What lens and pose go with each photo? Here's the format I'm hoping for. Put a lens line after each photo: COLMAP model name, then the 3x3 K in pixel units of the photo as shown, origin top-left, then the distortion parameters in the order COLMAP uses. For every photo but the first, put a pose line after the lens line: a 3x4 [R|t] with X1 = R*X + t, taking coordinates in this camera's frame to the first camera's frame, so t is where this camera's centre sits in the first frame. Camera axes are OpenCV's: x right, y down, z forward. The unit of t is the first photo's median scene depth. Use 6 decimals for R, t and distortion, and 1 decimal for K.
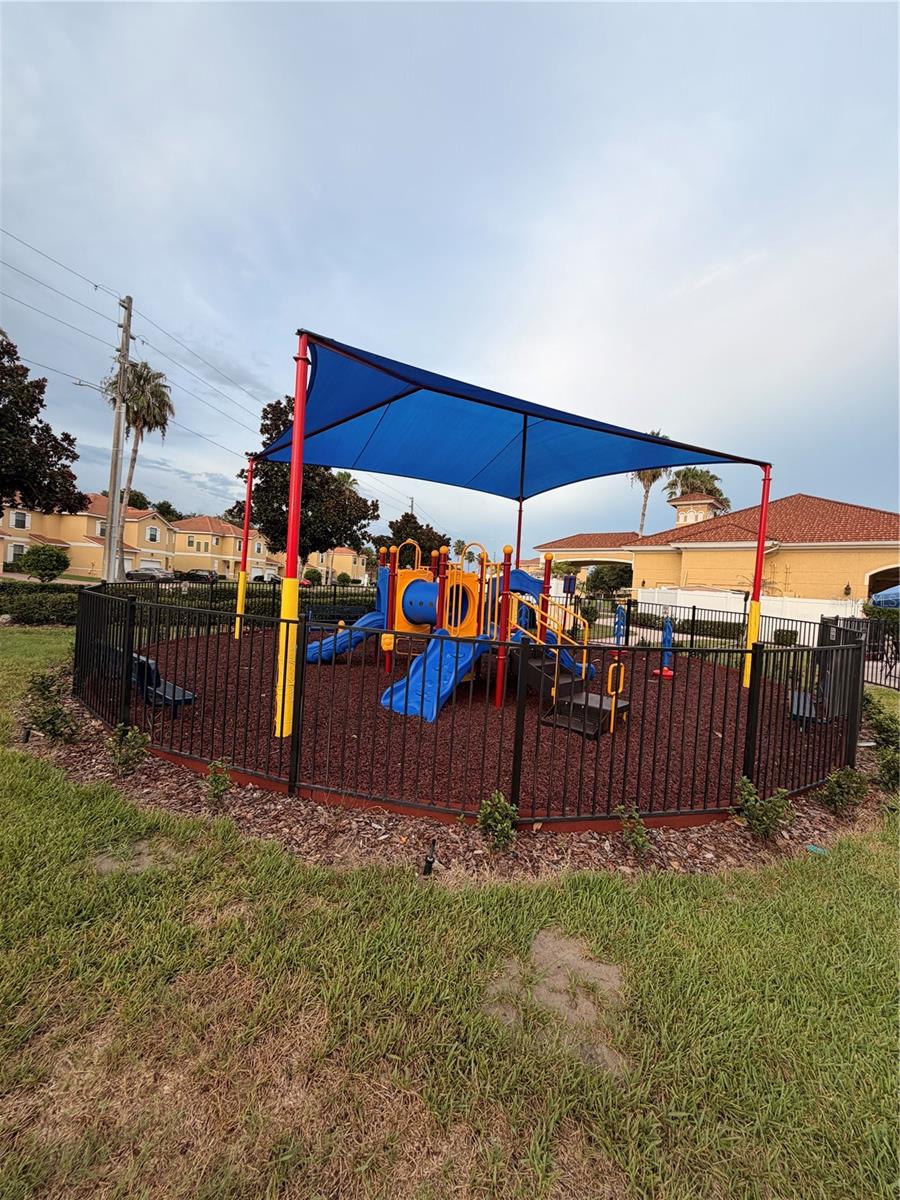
lens RADIAL K [[477.4, 0, 450.0], [0, 477.4, 600.0], [0, 0, 1]] dist [-0.002097, -0.000080]
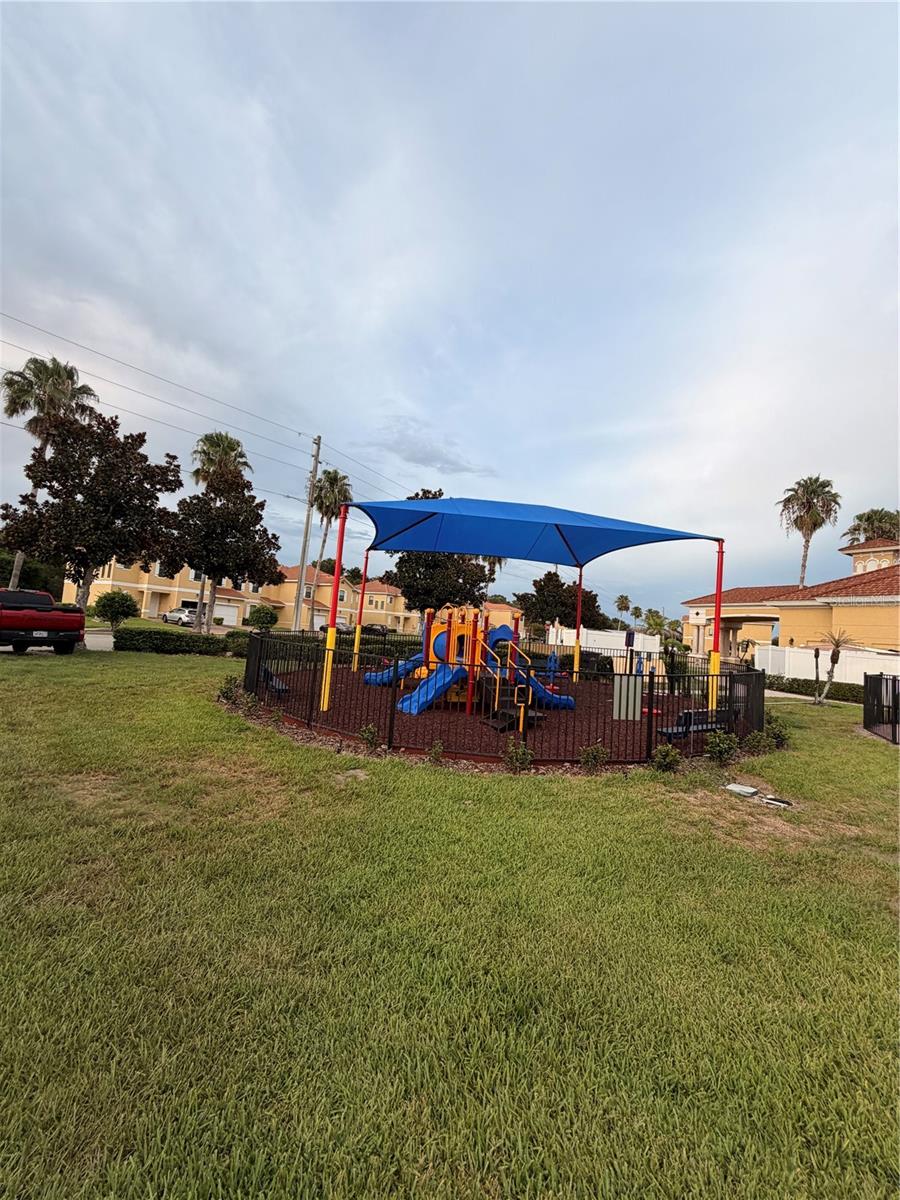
lens RADIAL K [[477.4, 0, 450.0], [0, 477.4, 600.0], [0, 0, 1]] dist [-0.002097, -0.000080]
pose [[0.938853, -0.012644, -0.344087, 0.121050], [-0.027388, 0.993417, -0.111233, 0.006950], [0.343228, 0.113855, 0.932326, -0.100914]]
